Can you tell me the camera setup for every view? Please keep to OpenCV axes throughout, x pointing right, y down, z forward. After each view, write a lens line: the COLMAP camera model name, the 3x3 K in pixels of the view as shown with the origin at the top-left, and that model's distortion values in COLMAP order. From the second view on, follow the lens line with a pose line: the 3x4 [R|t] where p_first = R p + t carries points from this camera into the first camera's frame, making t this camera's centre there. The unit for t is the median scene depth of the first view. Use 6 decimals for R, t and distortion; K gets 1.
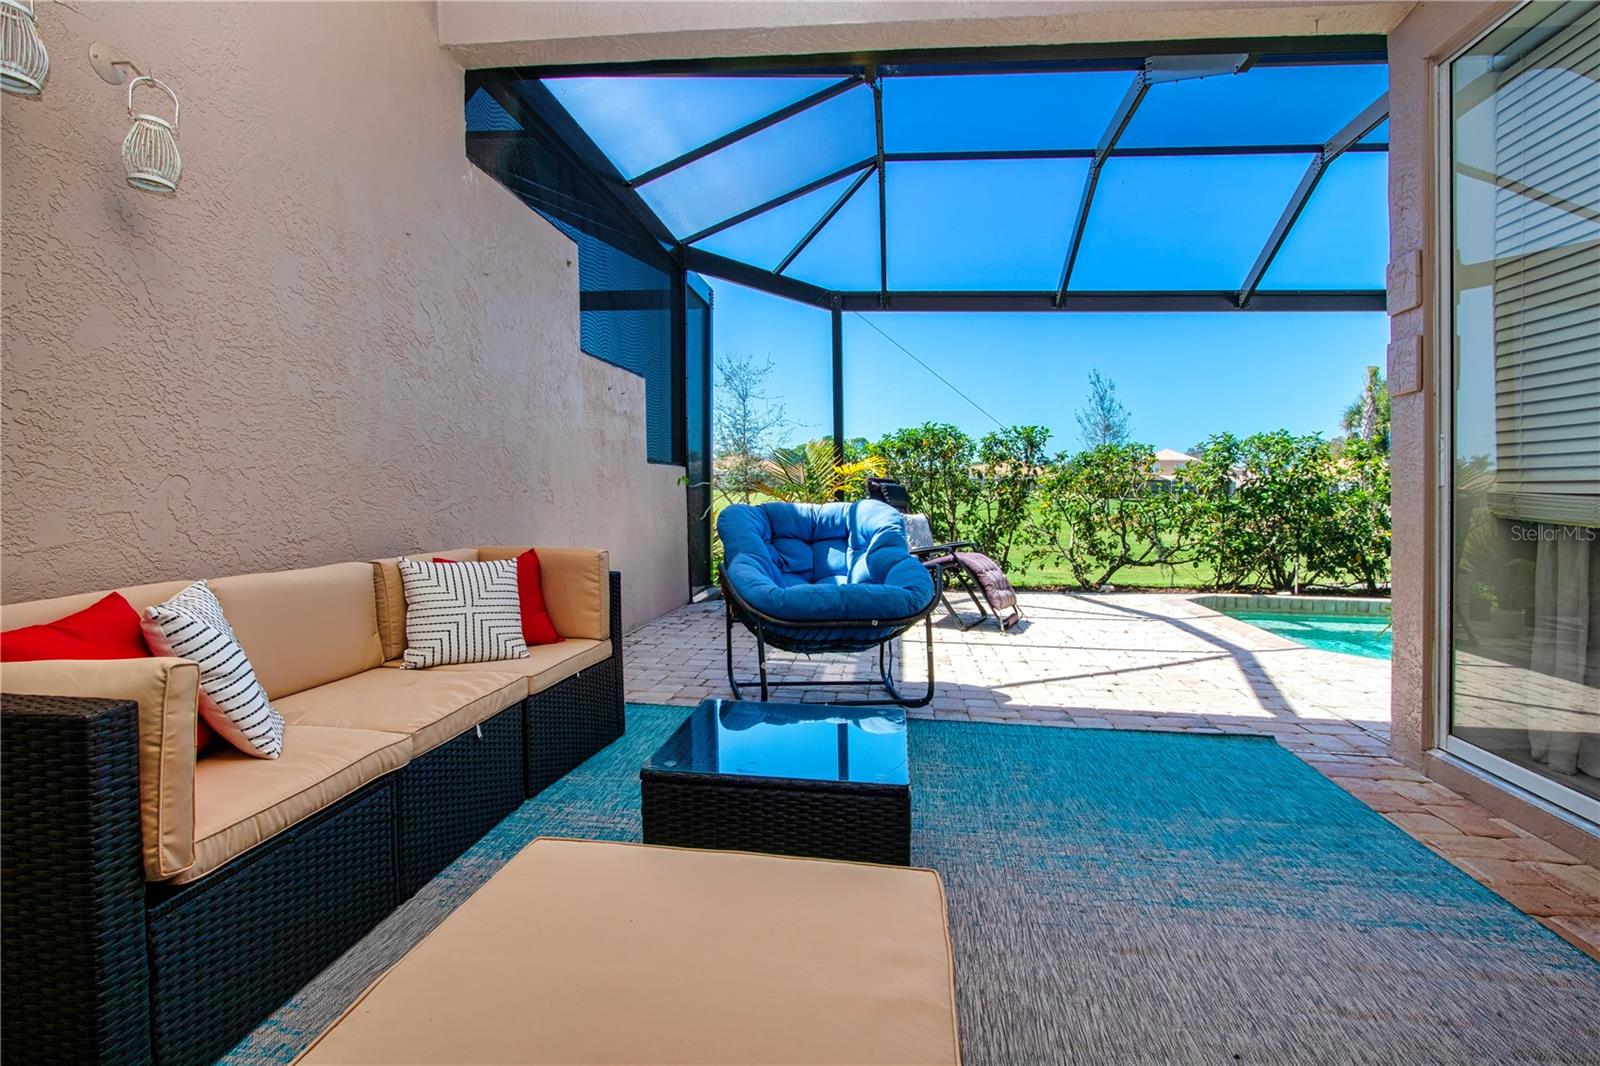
lens RADIAL K [[770.4, 0, 825.4], [0, 770.4, 521.1], [0, 0, 1]] dist [-0.013240, 0.000492]
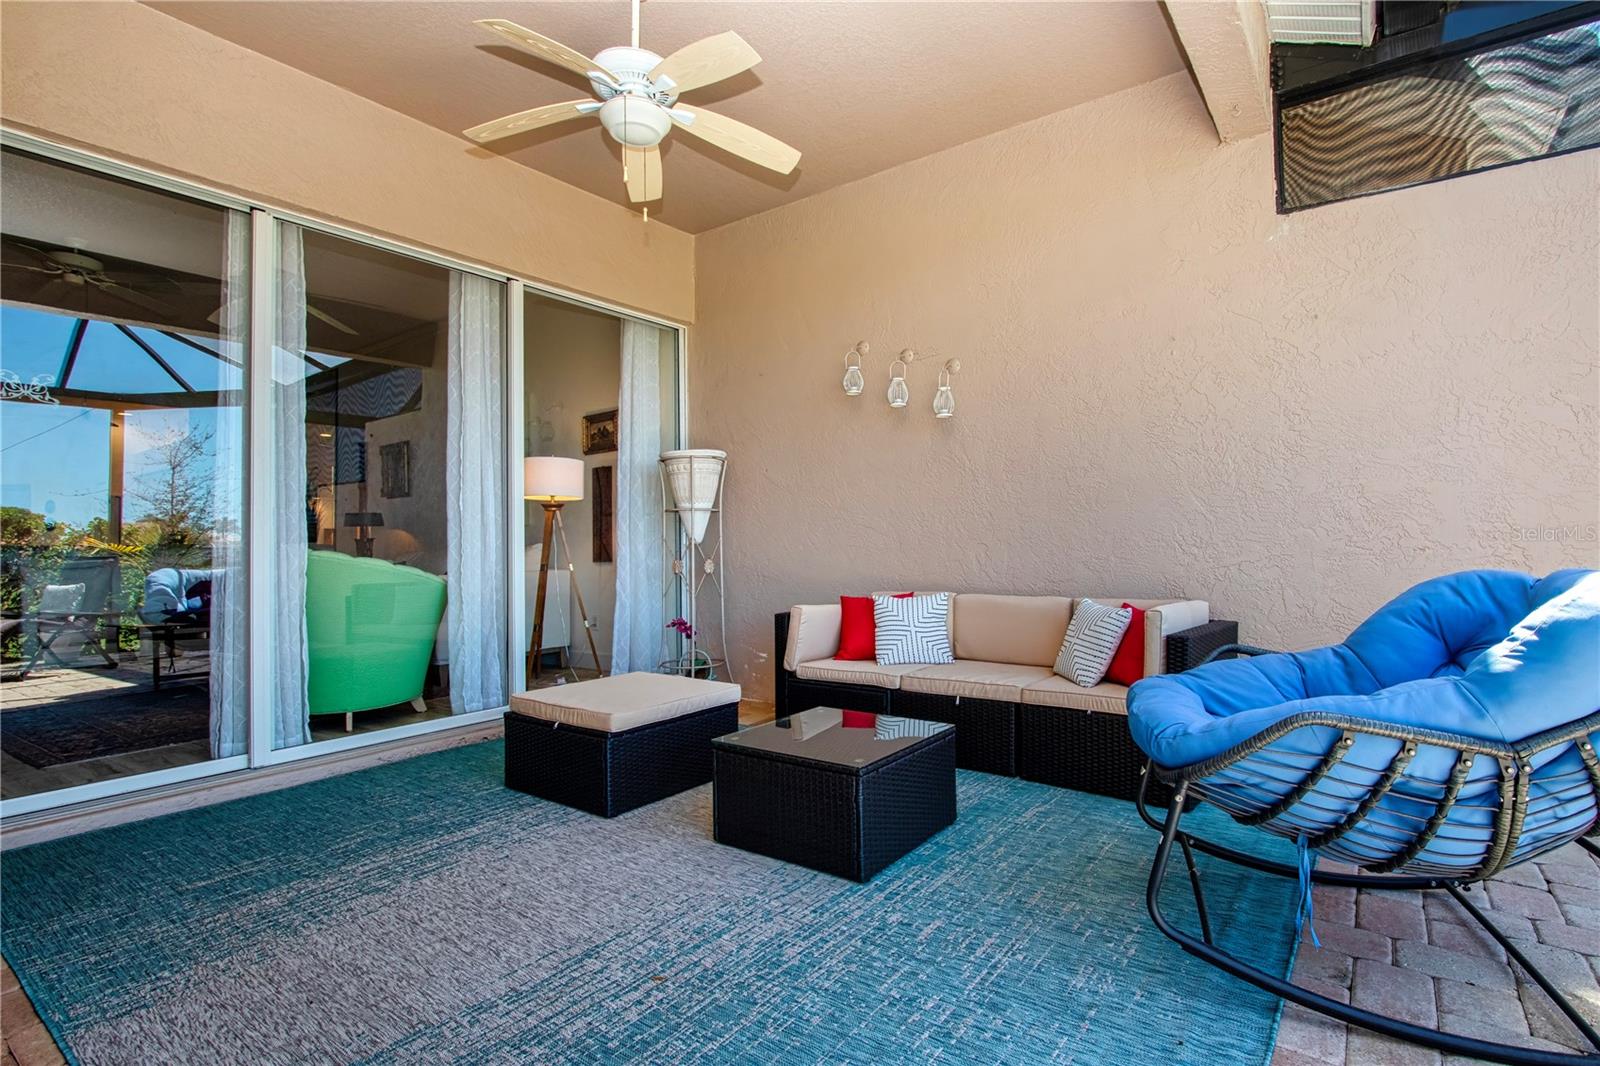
lens RADIAL K [[770.4, 0, 851.9], [0, 770.4, 553.4], [0, 0, 1]] dist [-0.013240, 0.000492]
pose [[-0.490549, -0.006984, -0.871385, 0.558834], [-0.026043, 0.999639, 0.006648, -0.020478], [0.871024, 0.025955, -0.490554, 0.842804]]
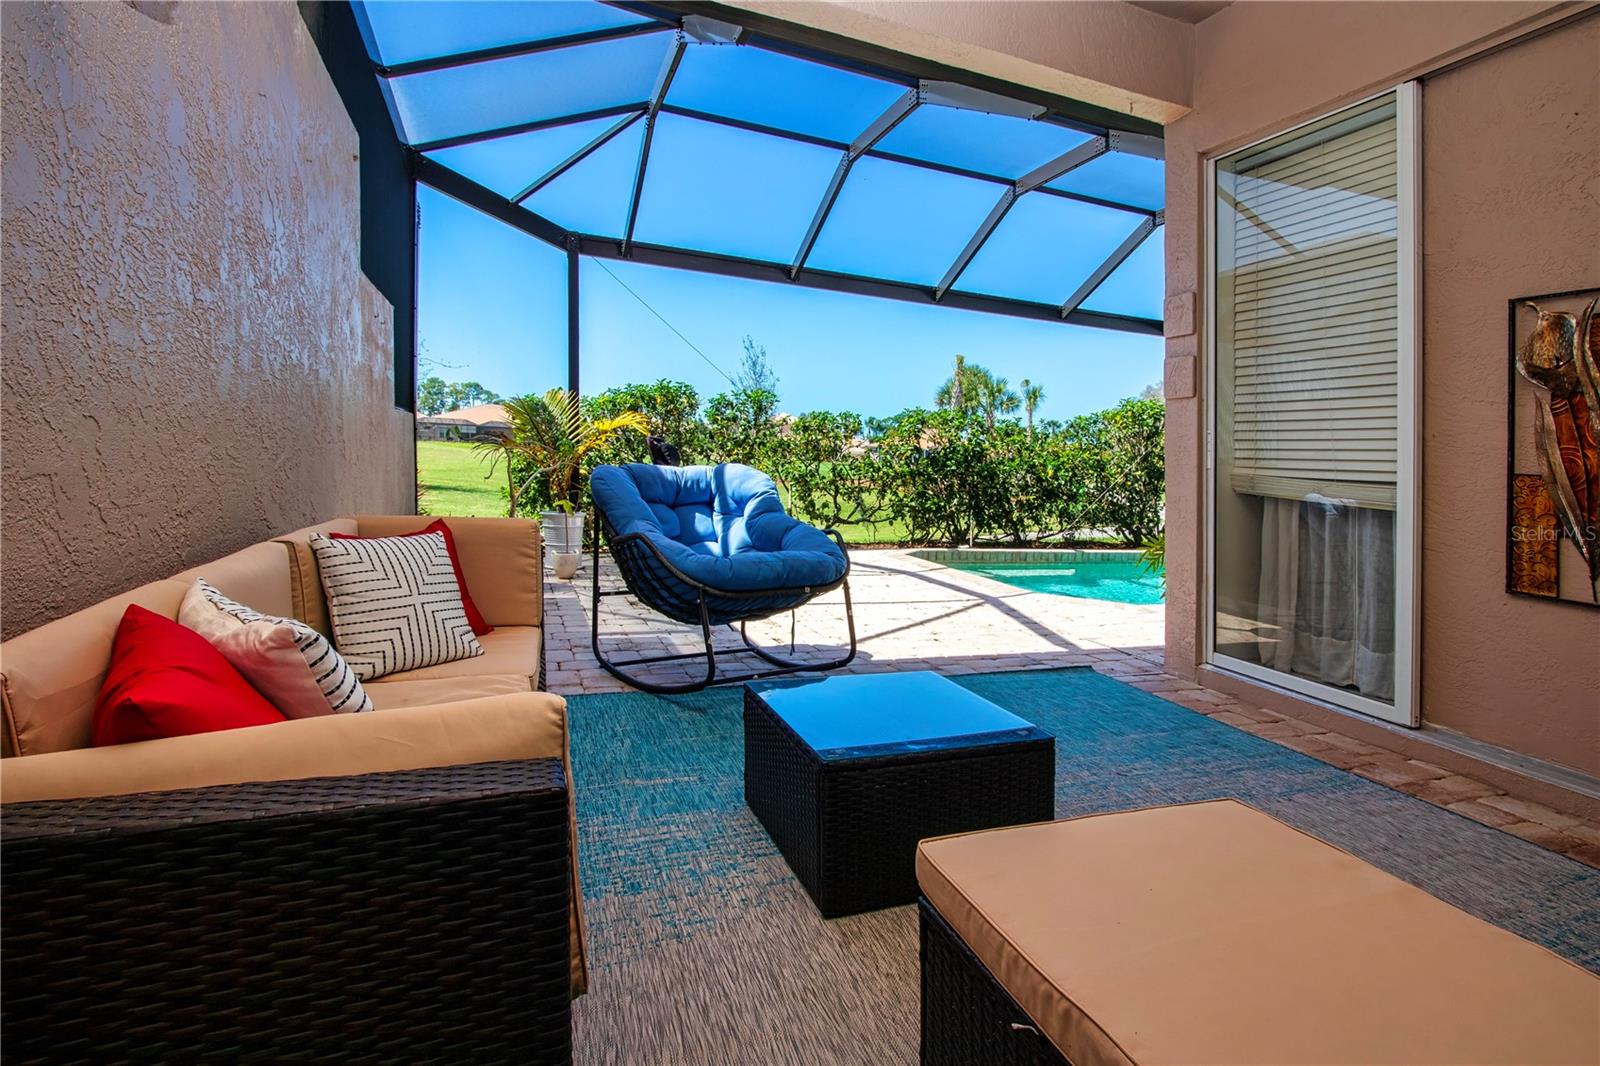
lens RADIAL K [[770.4, 0, 855.2], [0, 770.4, 464.1], [0, 0, 1]] dist [-0.013240, 0.000492]
pose [[0.883990, 0.026399, 0.466760, -0.270049], [-0.017958, 0.999585, -0.022525, -0.007872], [-0.467161, 0.011530, 0.884097, 0.060806]]
